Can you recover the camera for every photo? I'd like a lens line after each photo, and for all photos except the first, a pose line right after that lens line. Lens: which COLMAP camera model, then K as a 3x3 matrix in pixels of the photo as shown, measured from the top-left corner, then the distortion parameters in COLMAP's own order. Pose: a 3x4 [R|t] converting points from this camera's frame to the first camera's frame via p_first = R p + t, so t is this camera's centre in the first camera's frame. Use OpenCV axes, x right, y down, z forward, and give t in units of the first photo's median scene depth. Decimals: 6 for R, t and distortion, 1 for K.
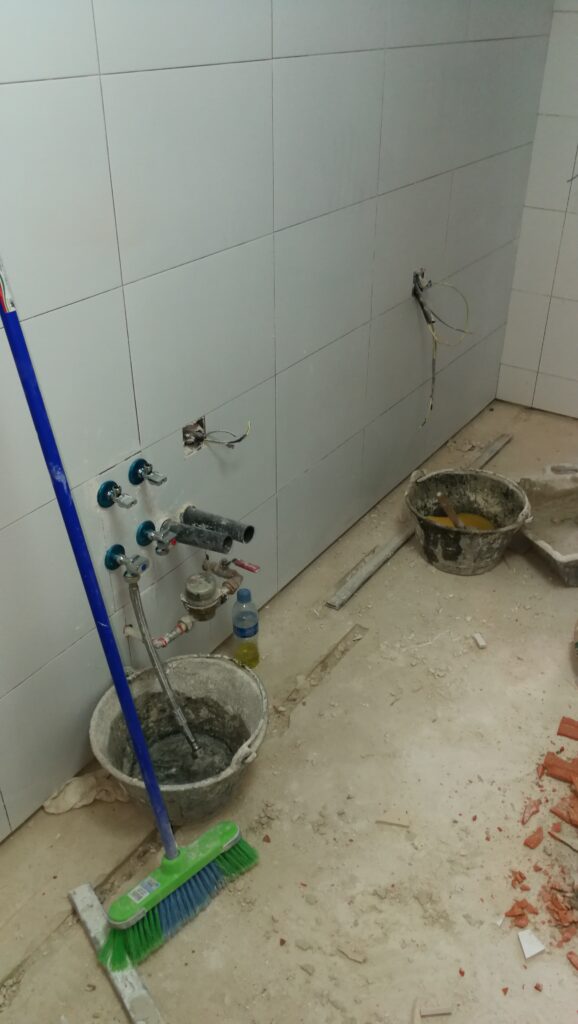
lens RADIAL K [[852.8, 0, 290.1], [0, 852.8, 511.6], [0, 0, 1]] dist [-0.008621, -0.014744]
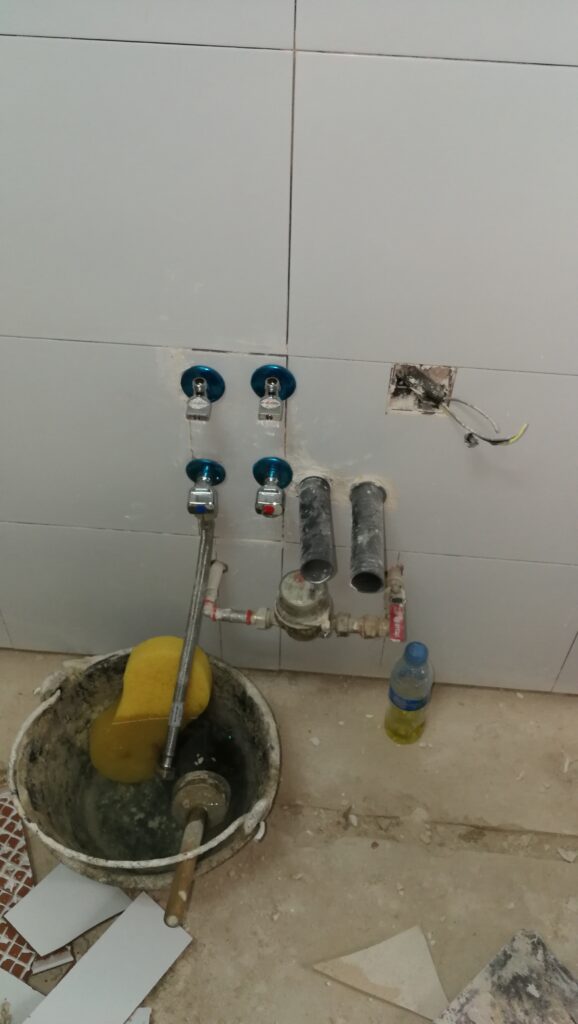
lens RADIAL K [[852.8, 0, 289.1], [0, 852.8, 512.9], [0, 0, 1]] dist [-0.008621, -0.014744]
pose [[0.463878, 0.627753, -0.625095, 0.225042], [-0.459531, 0.773760, 0.436036, -0.207588], [0.757396, 0.084983, 0.647402, 0.525030]]
